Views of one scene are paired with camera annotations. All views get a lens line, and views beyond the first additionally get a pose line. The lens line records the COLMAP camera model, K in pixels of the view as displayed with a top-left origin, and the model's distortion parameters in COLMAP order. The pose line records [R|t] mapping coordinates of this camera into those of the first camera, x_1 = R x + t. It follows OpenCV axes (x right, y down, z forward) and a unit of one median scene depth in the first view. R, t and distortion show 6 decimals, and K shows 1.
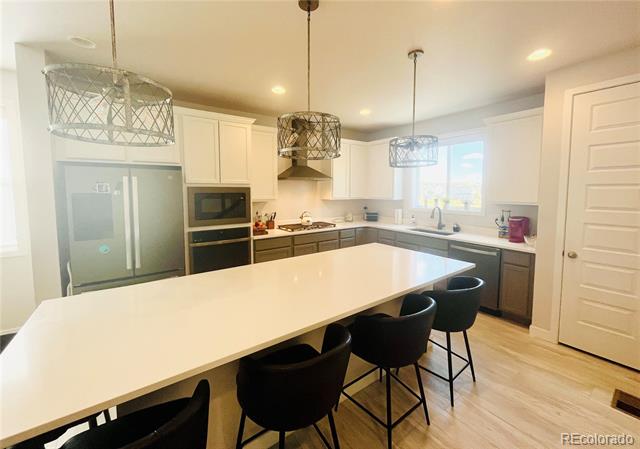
lens RADIAL K [[260.2, 0, 321.1], [0, 260.2, 203.2], [0, 0, 1]] dist [0.000139, 0.000011]
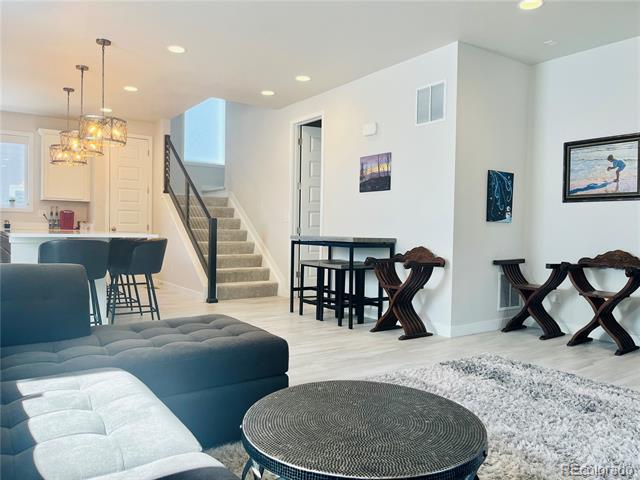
lens RADIAL K [[481.6, 0, 323.2], [0, 481.6, 238.1], [0, 0, 1]] dist [0.036772, -0.034448]
pose [[0.009697, -0.018435, 0.999783, -1.473917], [0.035827, 0.999194, 0.018077, 0.169416], [-0.999311, 0.035644, 0.010350, -0.266924]]
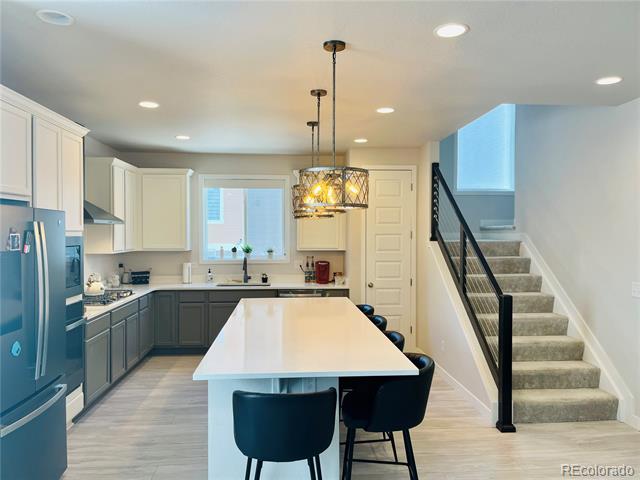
lens RADIAL K [[481.6, 0, 322.6], [0, 481.6, 242.7], [0, 0, 1]] dist [0.036772, -0.034448]
pose [[0.525247, -0.016908, 0.850782, -0.896463], [0.043420, 0.999033, -0.006952, -0.012012], [-0.849842, 0.040593, 0.525473, -0.085499]]
